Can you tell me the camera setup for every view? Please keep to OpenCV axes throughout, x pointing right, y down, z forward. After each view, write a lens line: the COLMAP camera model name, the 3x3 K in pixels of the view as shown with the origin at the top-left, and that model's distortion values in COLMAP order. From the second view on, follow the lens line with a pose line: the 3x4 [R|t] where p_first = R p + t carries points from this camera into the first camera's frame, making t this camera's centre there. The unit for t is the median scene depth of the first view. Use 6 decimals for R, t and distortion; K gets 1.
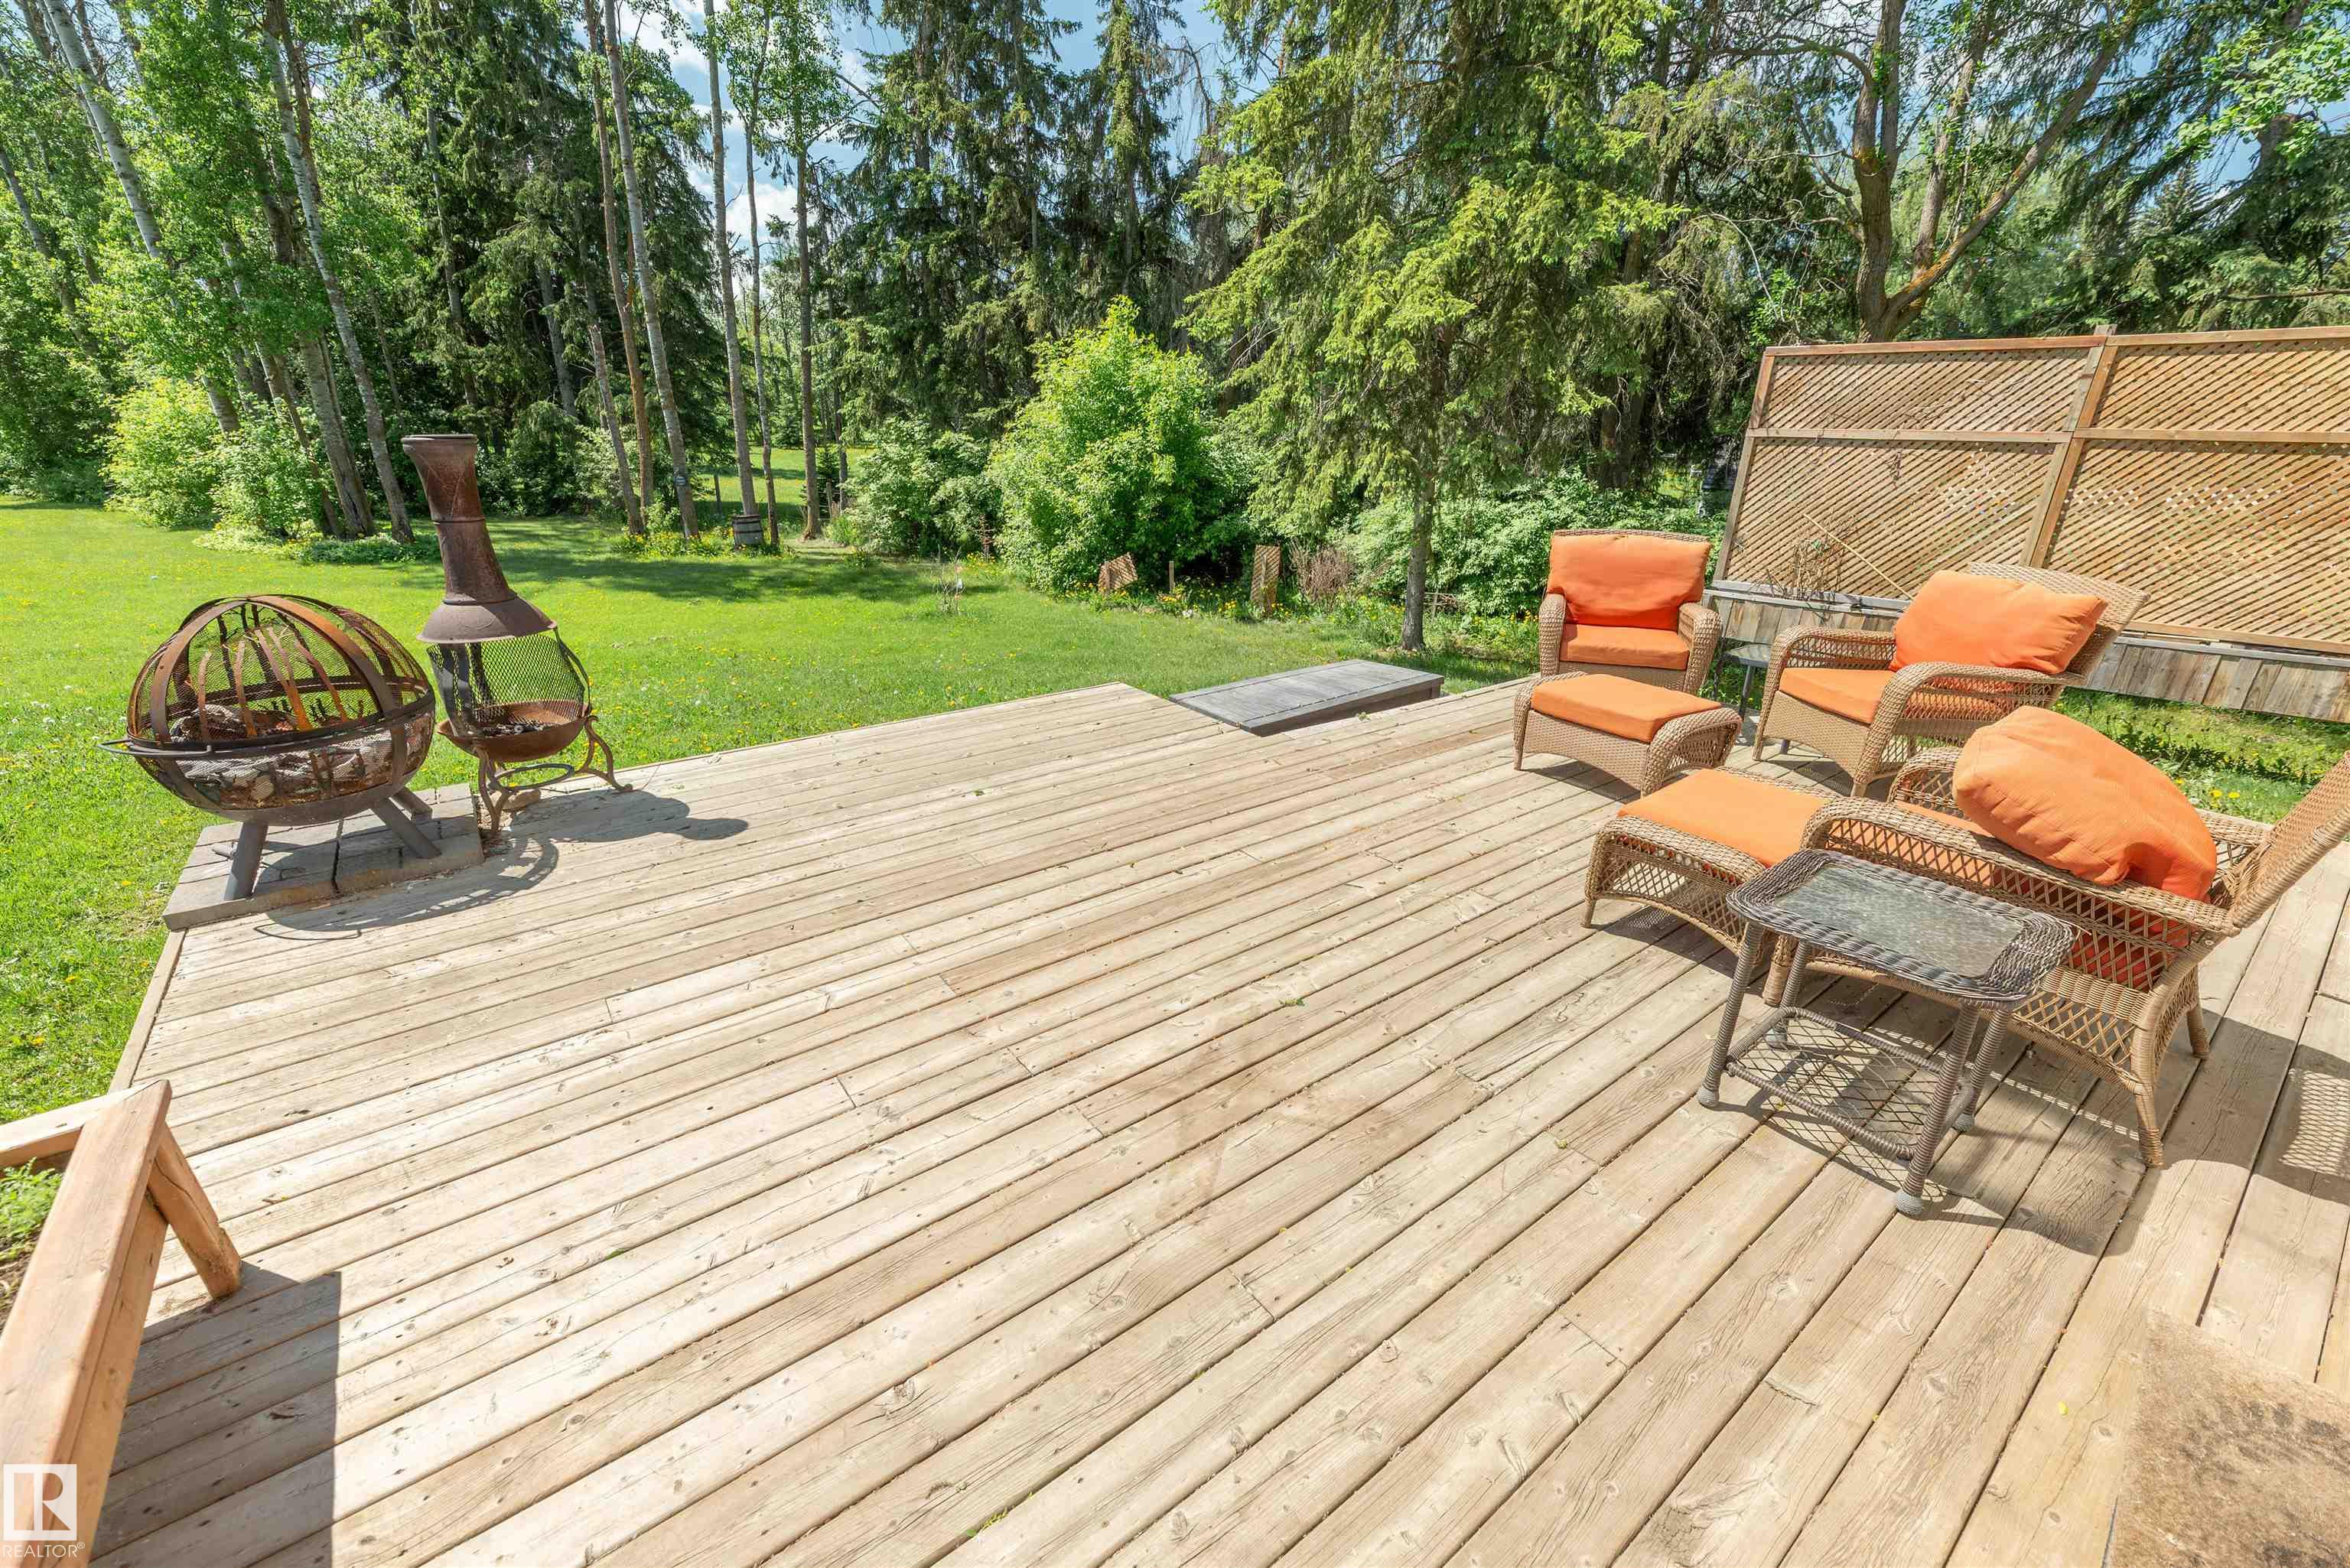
lens RADIAL K [[956.5, 0, 1166.9], [0, 956.5, 783.1], [0, 0, 1]] dist [0.006888, 0.000364]
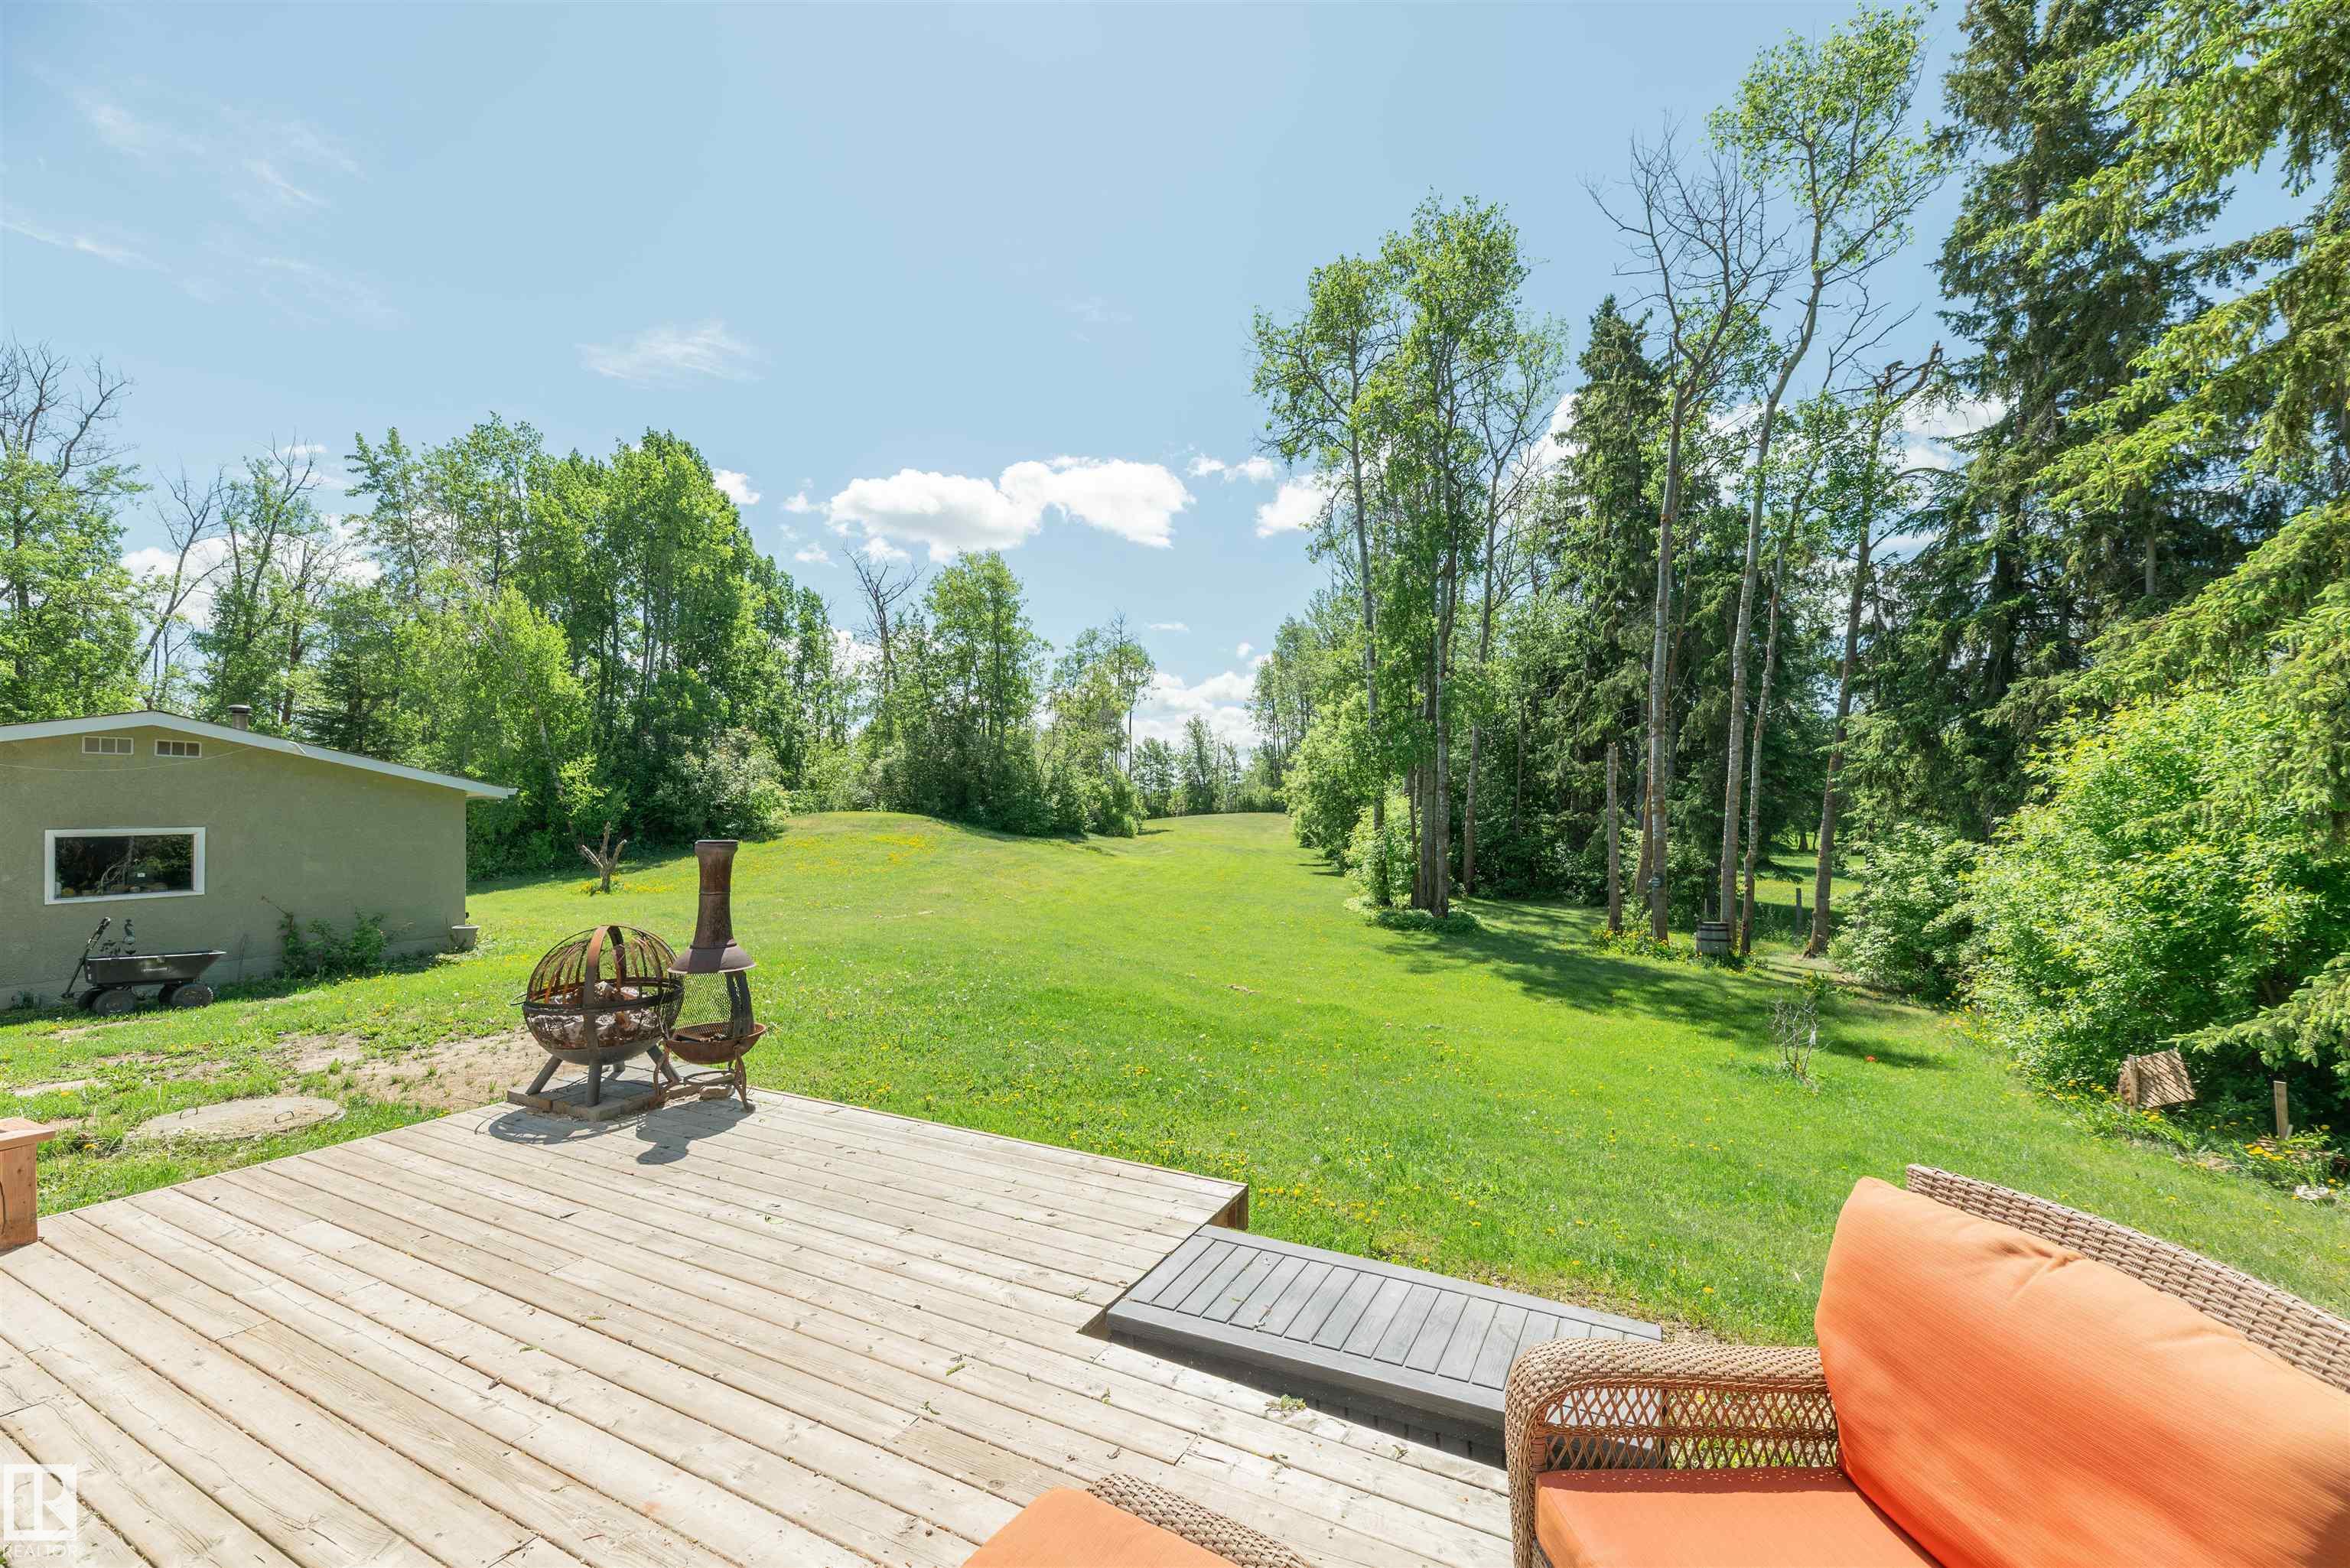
lens RADIAL K [[956.5, 0, 1173.0], [0, 956.5, 778.4], [0, 0, 1]] dist [0.006888, 0.000364]
pose [[0.433331, -0.038560, -0.900409, 0.223872], [-0.319186, 0.927760, -0.193343, -0.089573], [0.842819, 0.371180, 0.389720, 0.220180]]
